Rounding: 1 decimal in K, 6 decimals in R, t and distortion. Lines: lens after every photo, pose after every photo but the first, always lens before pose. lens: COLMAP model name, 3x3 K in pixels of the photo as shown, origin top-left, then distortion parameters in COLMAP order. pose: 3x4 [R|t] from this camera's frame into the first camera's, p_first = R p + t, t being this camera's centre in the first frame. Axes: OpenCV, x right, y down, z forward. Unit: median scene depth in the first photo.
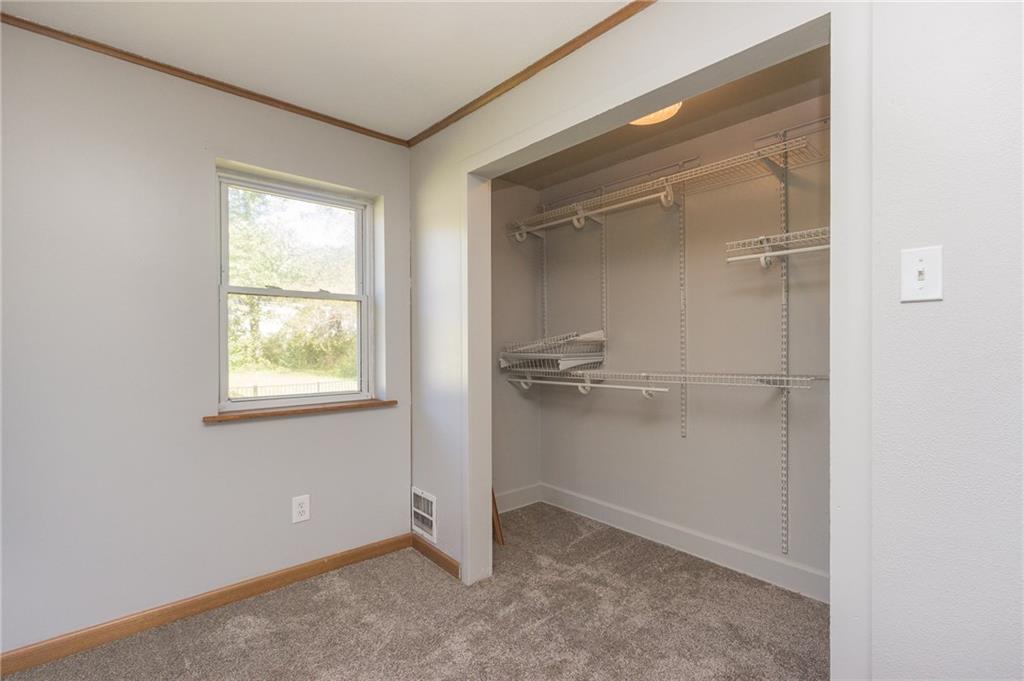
lens RADIAL K [[469.4, 0, 508.9], [0, 469.4, 345.3], [0, 0, 1]] dist [0.011516, -0.006865]
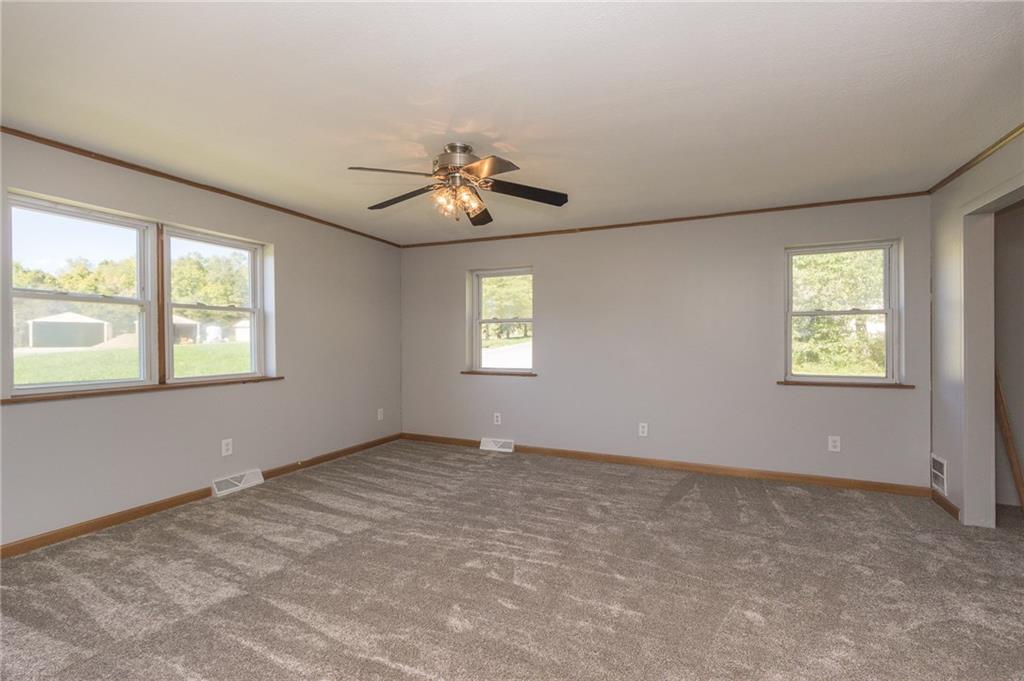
lens RADIAL K [[469.4, 0, 508.9], [0, 469.4, 345.3], [0, 0, 1]] dist [0.011516, -0.006865]
pose [[0.413589, 0.001862, -0.910462, 0.521066], [-0.003870, 0.999992, 0.000287, 0.005733], [0.910455, 0.003404, 0.413593, -0.637476]]
